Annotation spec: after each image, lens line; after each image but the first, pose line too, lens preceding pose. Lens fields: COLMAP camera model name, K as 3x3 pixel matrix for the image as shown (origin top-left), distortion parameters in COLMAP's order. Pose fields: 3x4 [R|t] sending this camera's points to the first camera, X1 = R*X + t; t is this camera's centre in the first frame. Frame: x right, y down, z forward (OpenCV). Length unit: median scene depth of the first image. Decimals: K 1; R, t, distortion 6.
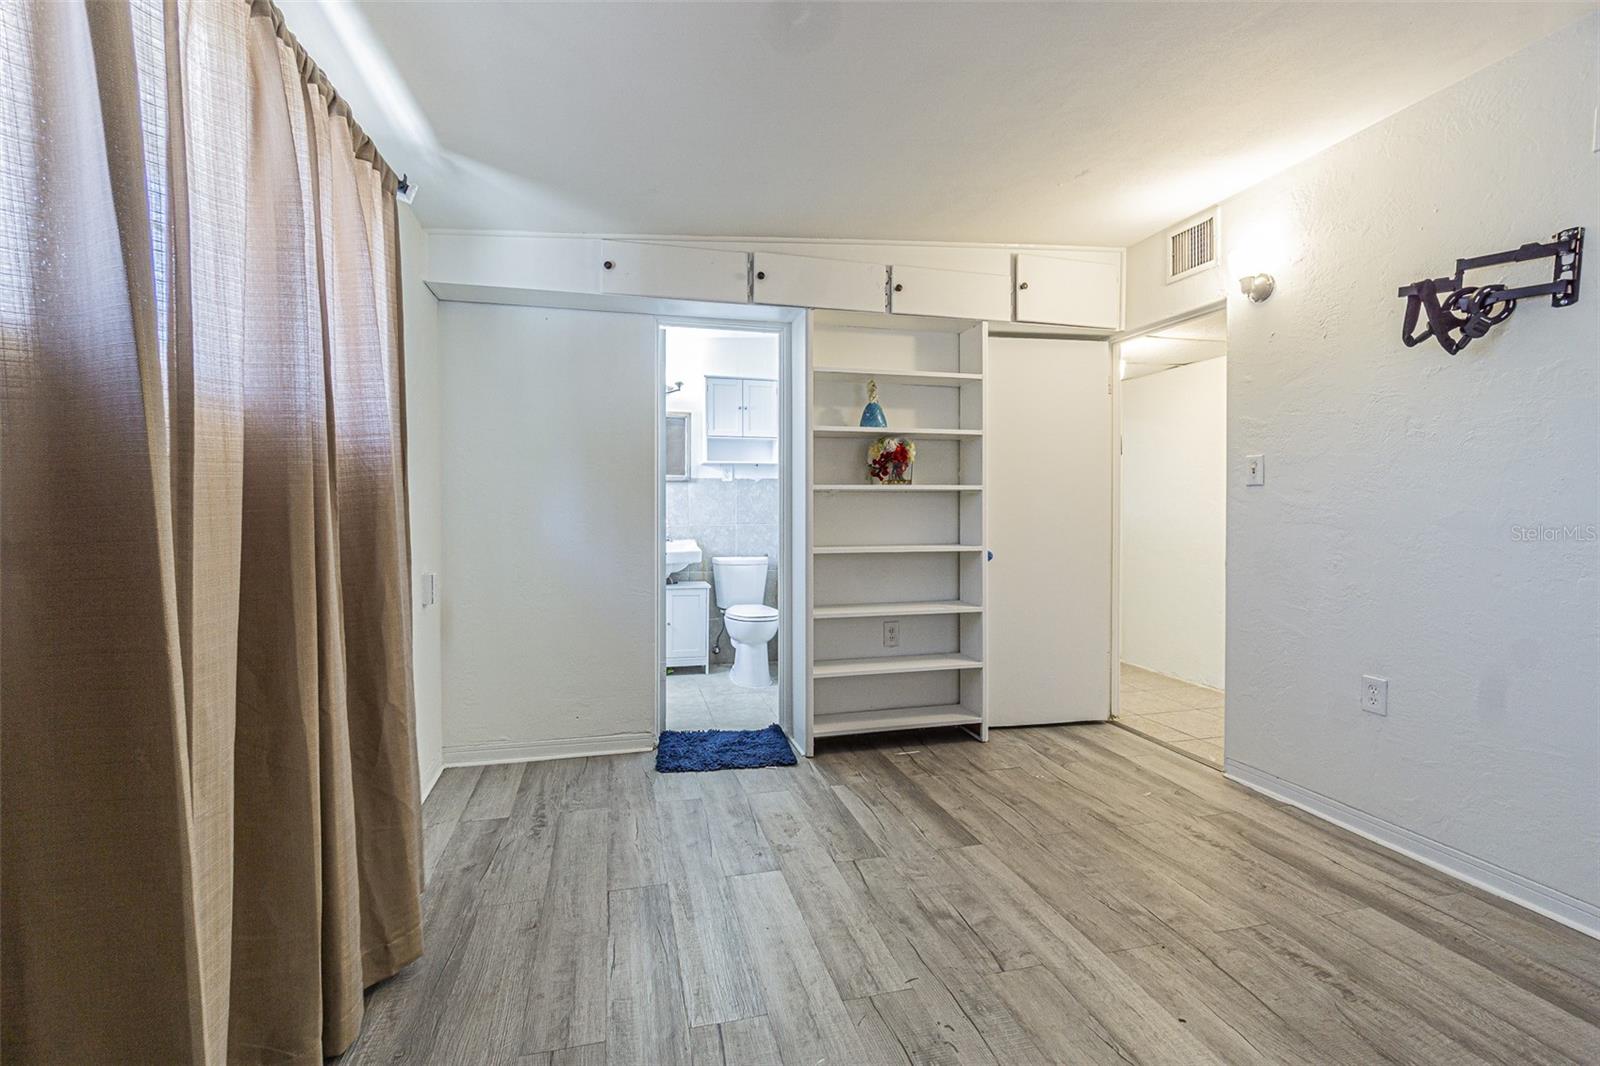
lens RADIAL K [[695.7, 0, 803.1], [0, 695.7, 534.2], [0, 0, 1]] dist [-0.008602, 0.002416]
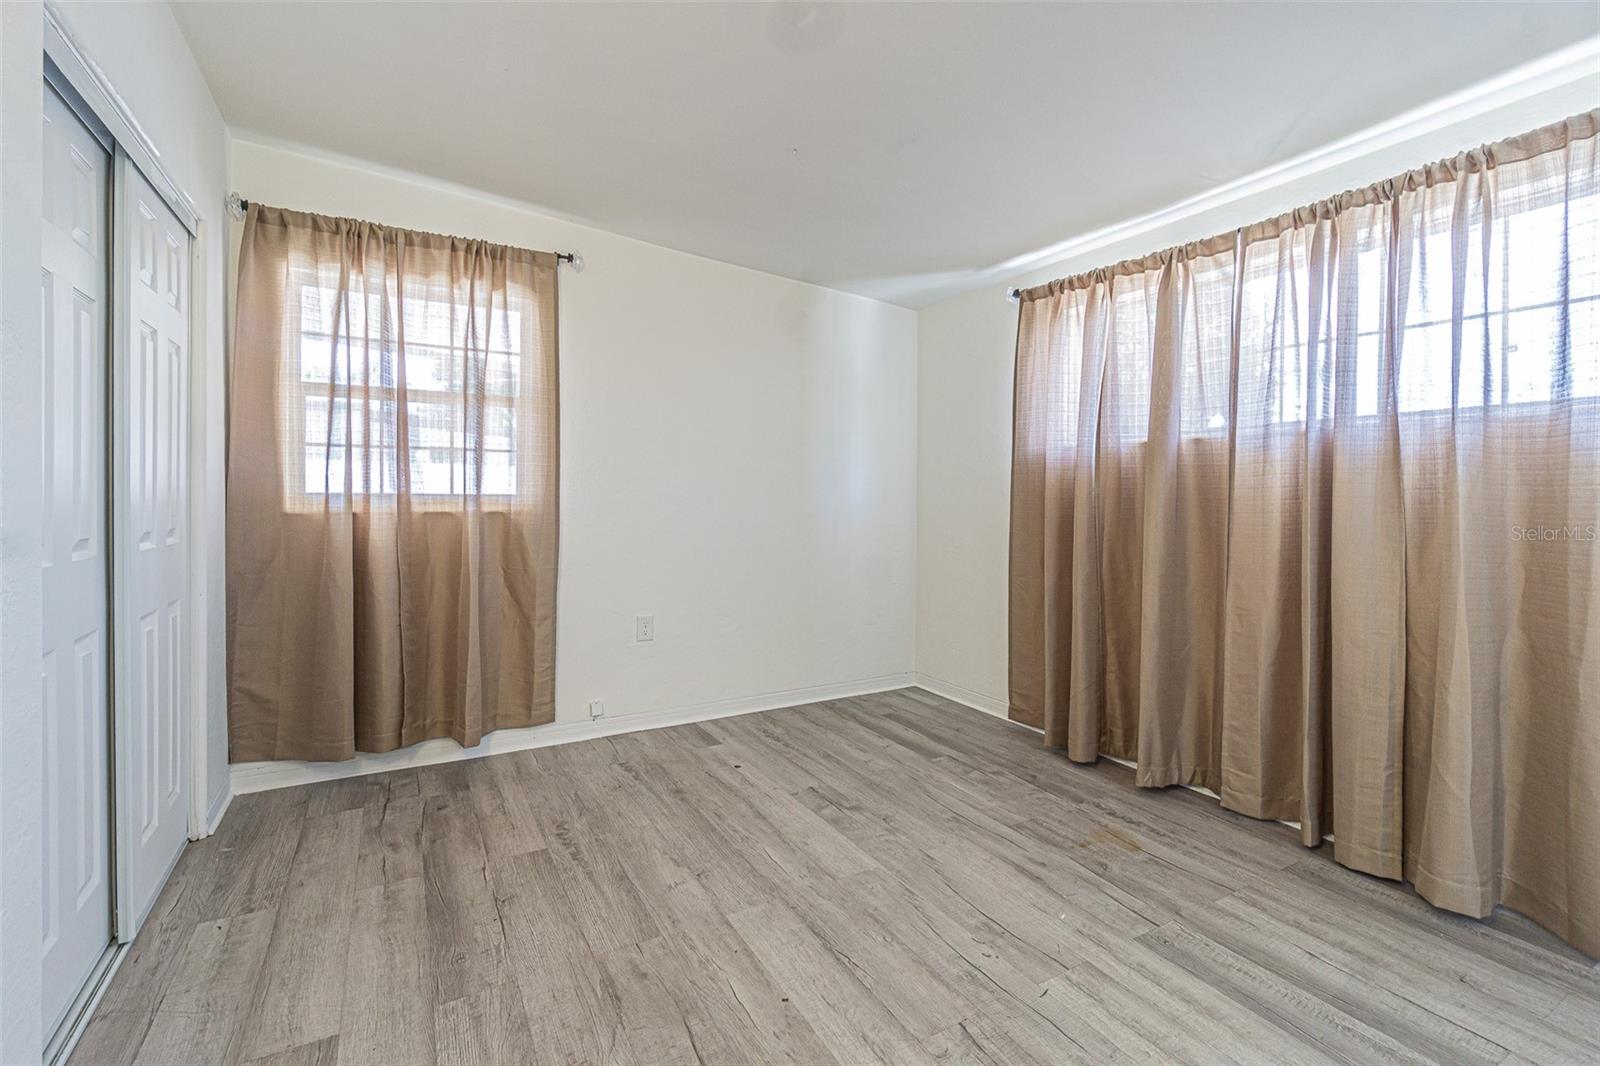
lens RADIAL K [[695.7, 0, 799.2], [0, 695.7, 518.7], [0, 0, 1]] dist [-0.008602, 0.002416]
pose [[-0.967564, 0.000256, -0.252628, 0.914665], [-0.013180, 0.998587, 0.051490, -0.069740], [0.252284, 0.053149, -0.966193, 2.277143]]
